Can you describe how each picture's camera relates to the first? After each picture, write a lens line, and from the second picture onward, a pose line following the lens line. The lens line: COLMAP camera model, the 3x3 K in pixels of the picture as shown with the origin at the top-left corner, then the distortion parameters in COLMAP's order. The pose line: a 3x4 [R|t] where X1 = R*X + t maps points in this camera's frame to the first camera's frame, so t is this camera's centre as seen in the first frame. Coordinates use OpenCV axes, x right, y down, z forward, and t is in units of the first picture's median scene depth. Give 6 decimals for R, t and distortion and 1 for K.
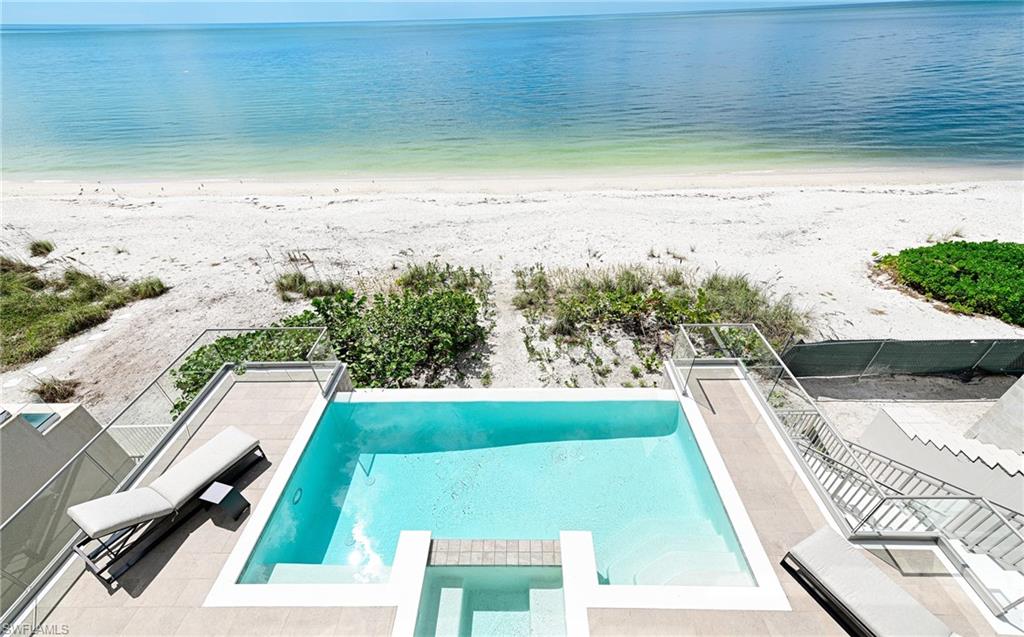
lens RADIAL K [[420.9, 0, 512.0], [0, 420.9, 318.9], [0, 0, 1]] dist [0.021724, 0.000292]
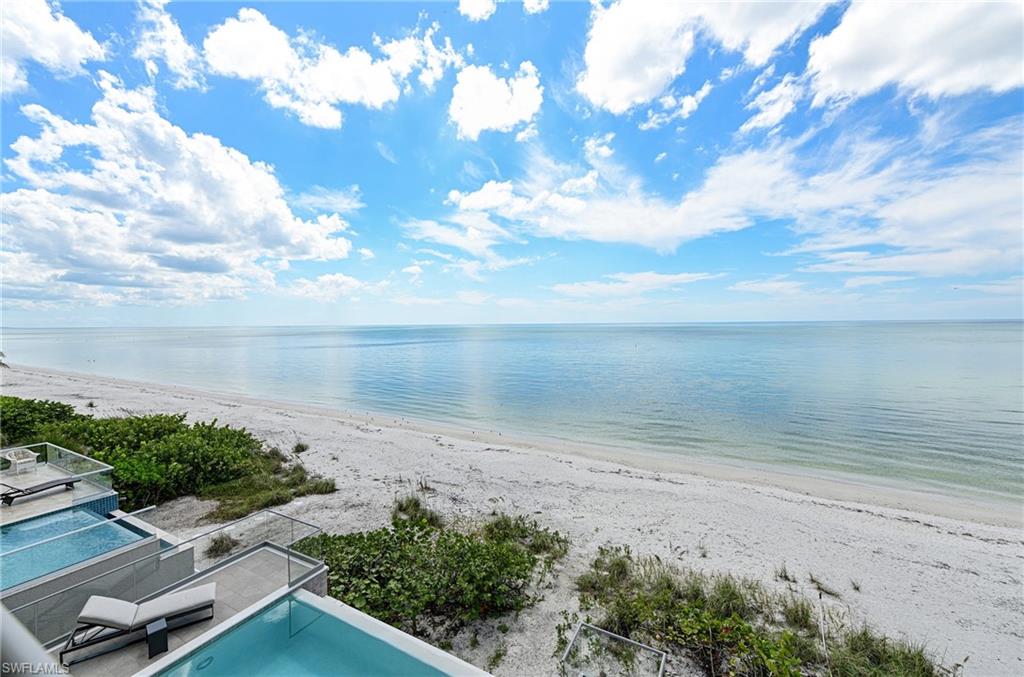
lens RADIAL K [[415.7, 0, 511.6], [0, 415.7, 335.3], [0, 0, 1]] dist [0.016396, -0.000140]
pose [[0.880683, 0.030427, -0.472729, 0.264788], [-0.284581, 0.831766, -0.476632, -0.008169], [0.378698, 0.554291, 0.741181, -0.013449]]
